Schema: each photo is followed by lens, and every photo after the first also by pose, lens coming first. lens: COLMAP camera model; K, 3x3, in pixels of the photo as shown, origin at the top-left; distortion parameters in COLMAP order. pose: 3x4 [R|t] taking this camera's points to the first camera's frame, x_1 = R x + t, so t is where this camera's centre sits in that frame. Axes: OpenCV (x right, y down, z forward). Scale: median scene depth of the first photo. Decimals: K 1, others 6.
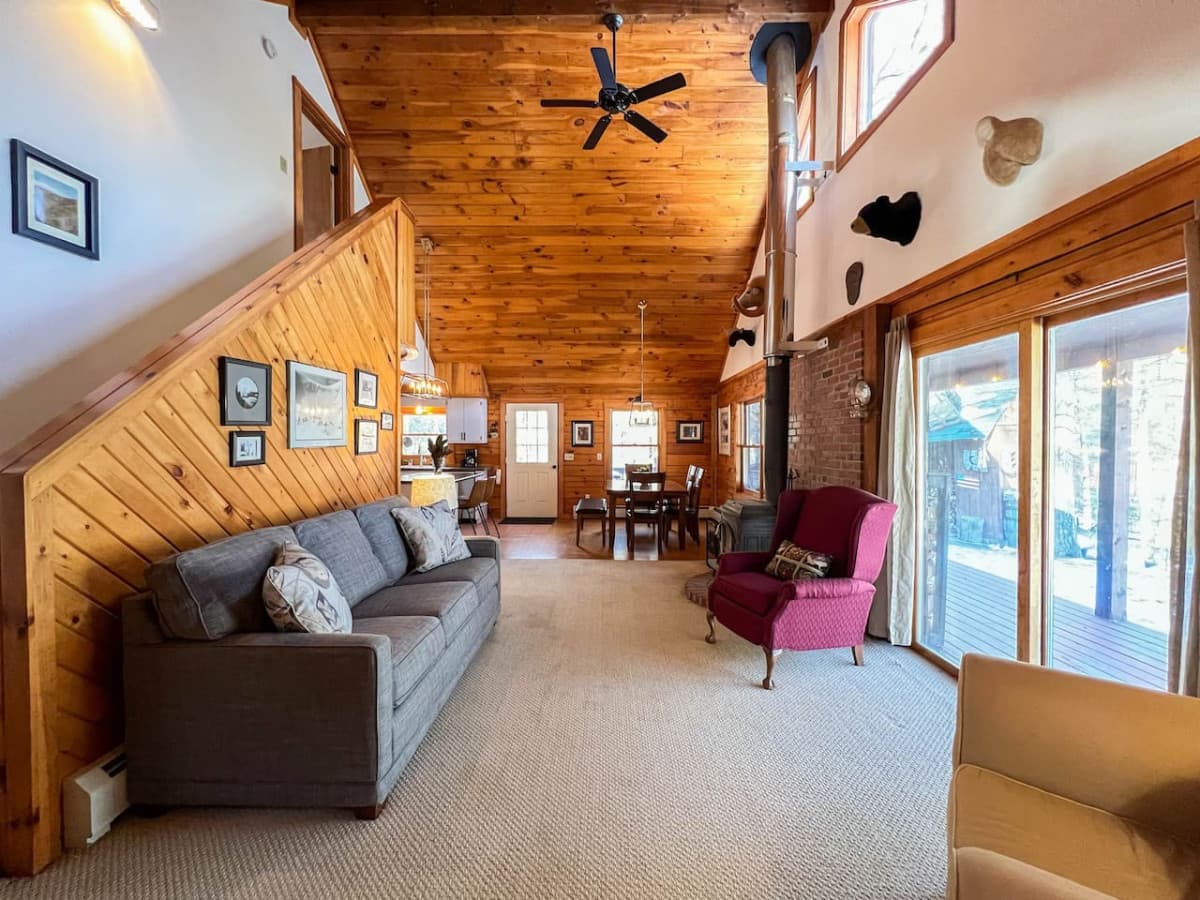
lens RADIAL K [[482.3, 0, 603.2], [0, 482.3, 451.3], [0, 0, 1]] dist [-0.002084, 0.000346]
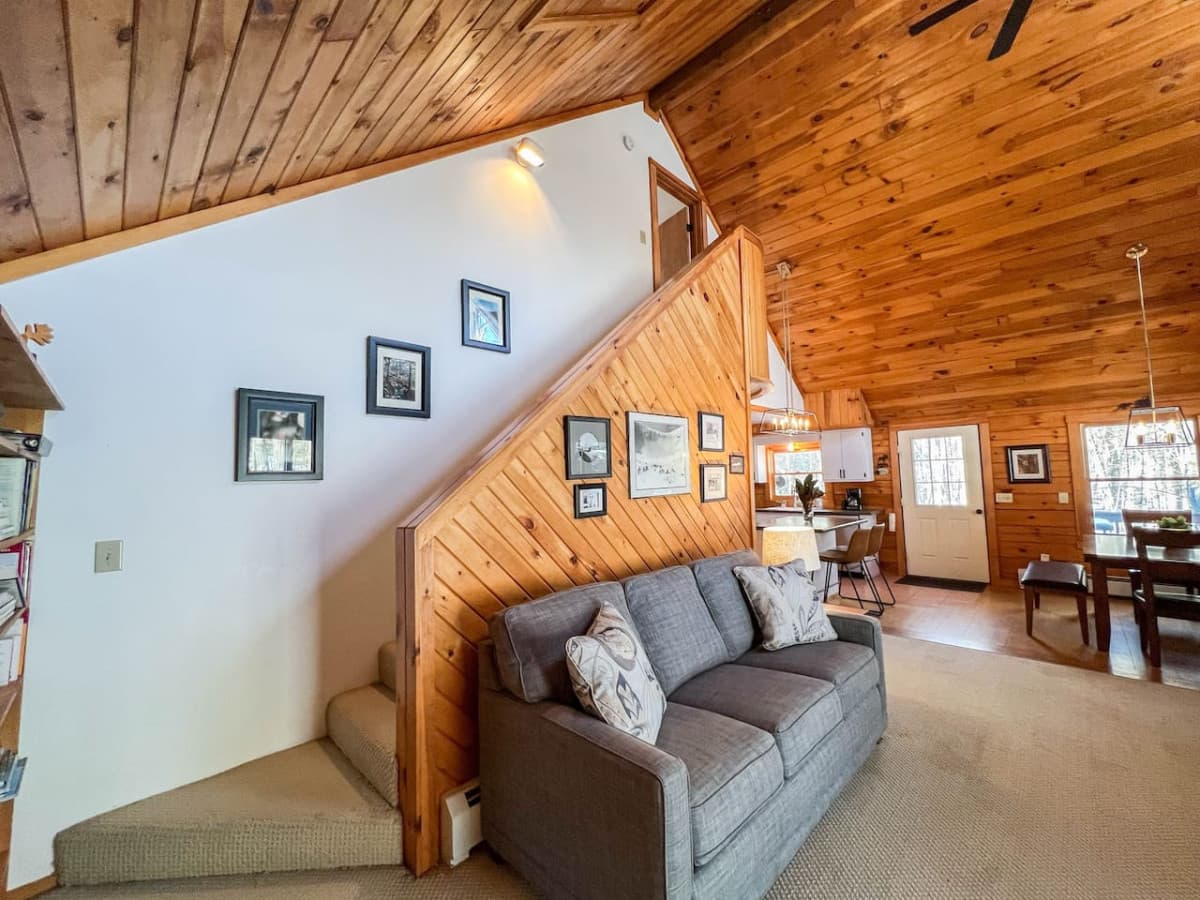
lens RADIAL K [[482.3, 0, 600.3], [0, 482.3, 449.9], [0, 0, 1]] dist [-0.002084, 0.000346]
pose [[0.714384, -0.066664, -0.696571, 0.005871], [0.013104, 0.996552, -0.081934, -0.019756], [0.699631, 0.049404, 0.712795, 0.184980]]
